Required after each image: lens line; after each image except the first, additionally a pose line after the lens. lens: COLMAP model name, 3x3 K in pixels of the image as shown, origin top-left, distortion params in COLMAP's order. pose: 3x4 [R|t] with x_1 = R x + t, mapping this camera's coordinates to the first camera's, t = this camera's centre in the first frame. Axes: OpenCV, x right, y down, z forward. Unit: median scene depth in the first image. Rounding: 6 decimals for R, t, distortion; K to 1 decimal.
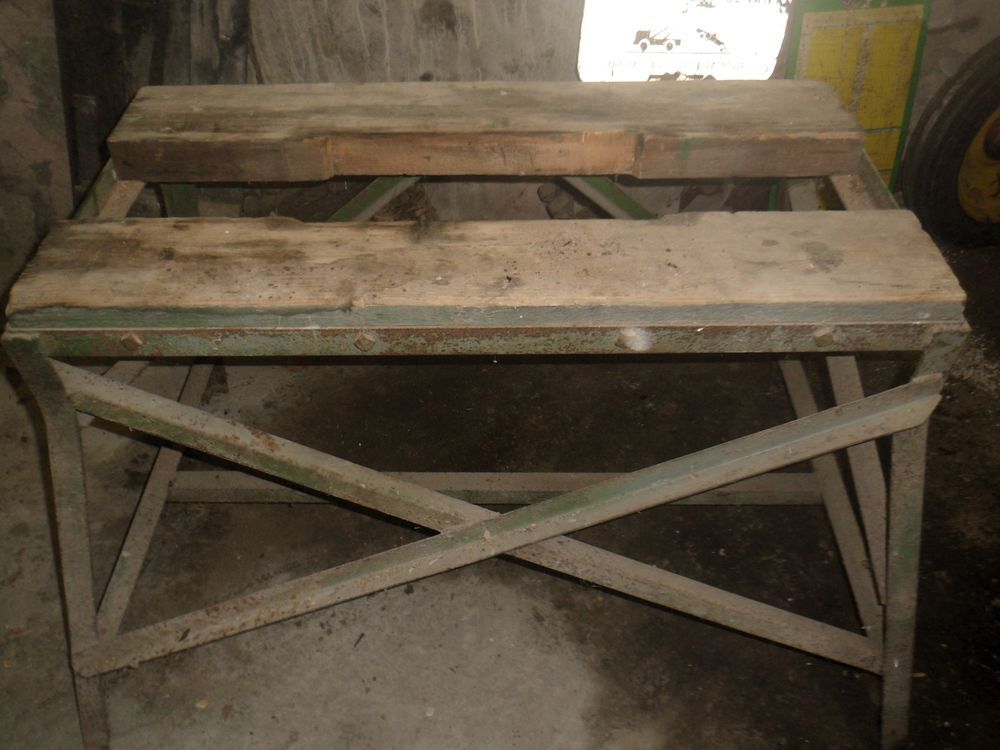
lens RADIAL K [[849.9, 0, 500.0], [0, 849.9, 375.0], [0, 0, 1]] dist [-0.038934, 0.011535]
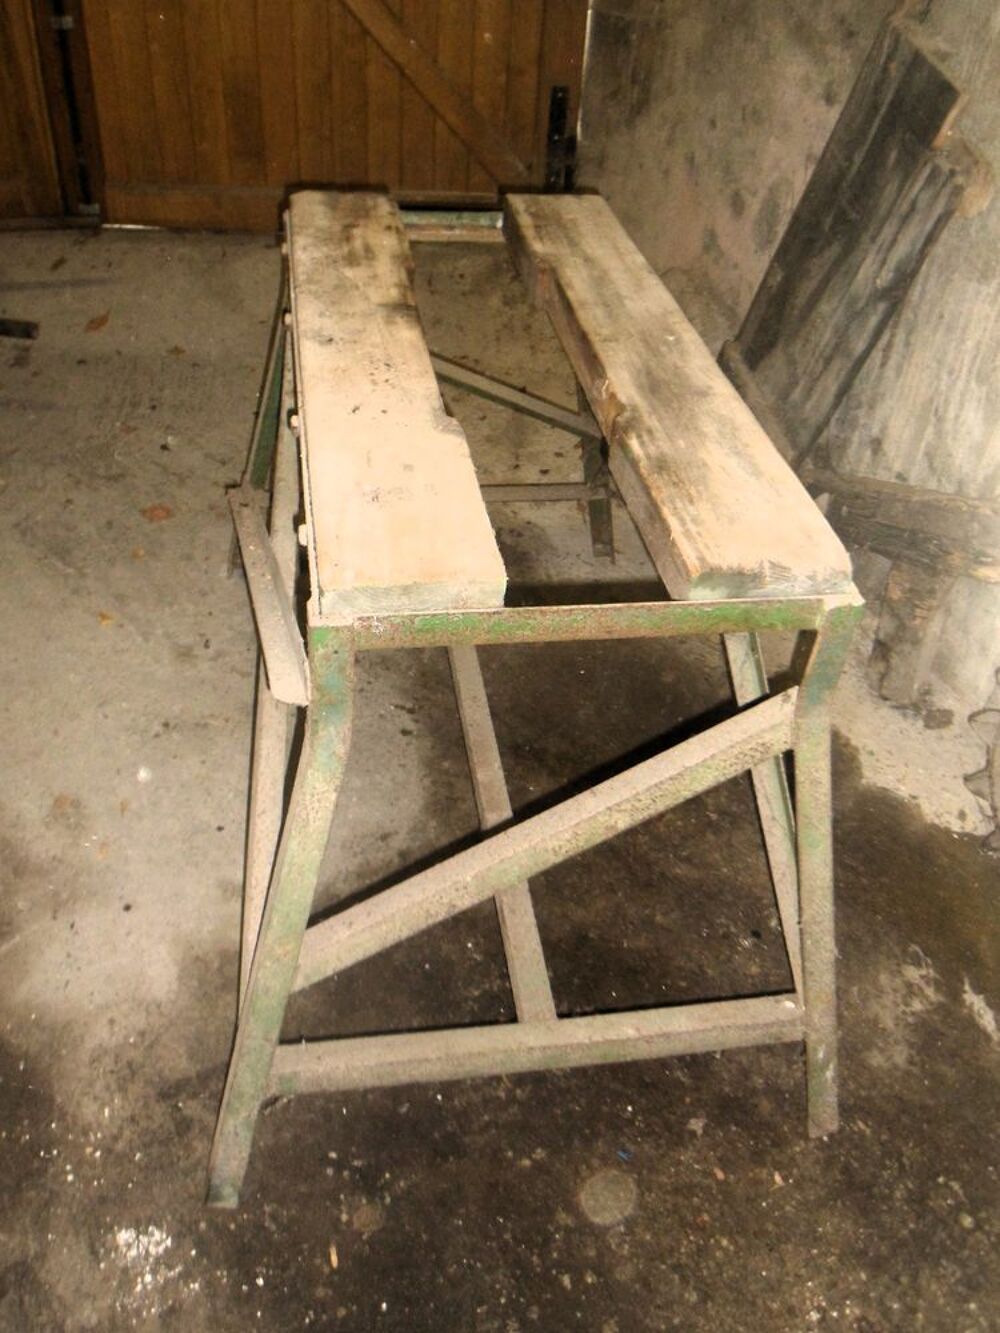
lens RADIAL K [[1152.7, 0, 500.0], [0, 1152.7, 666.5], [0, 0, 1]] dist [0.002413, 0.000314]
pose [[0.163496, 0.650327, -0.741851, 1.133089], [-0.746698, 0.573025, 0.337764, -0.425446], [0.644757, 0.498716, 0.579285, 0.371580]]
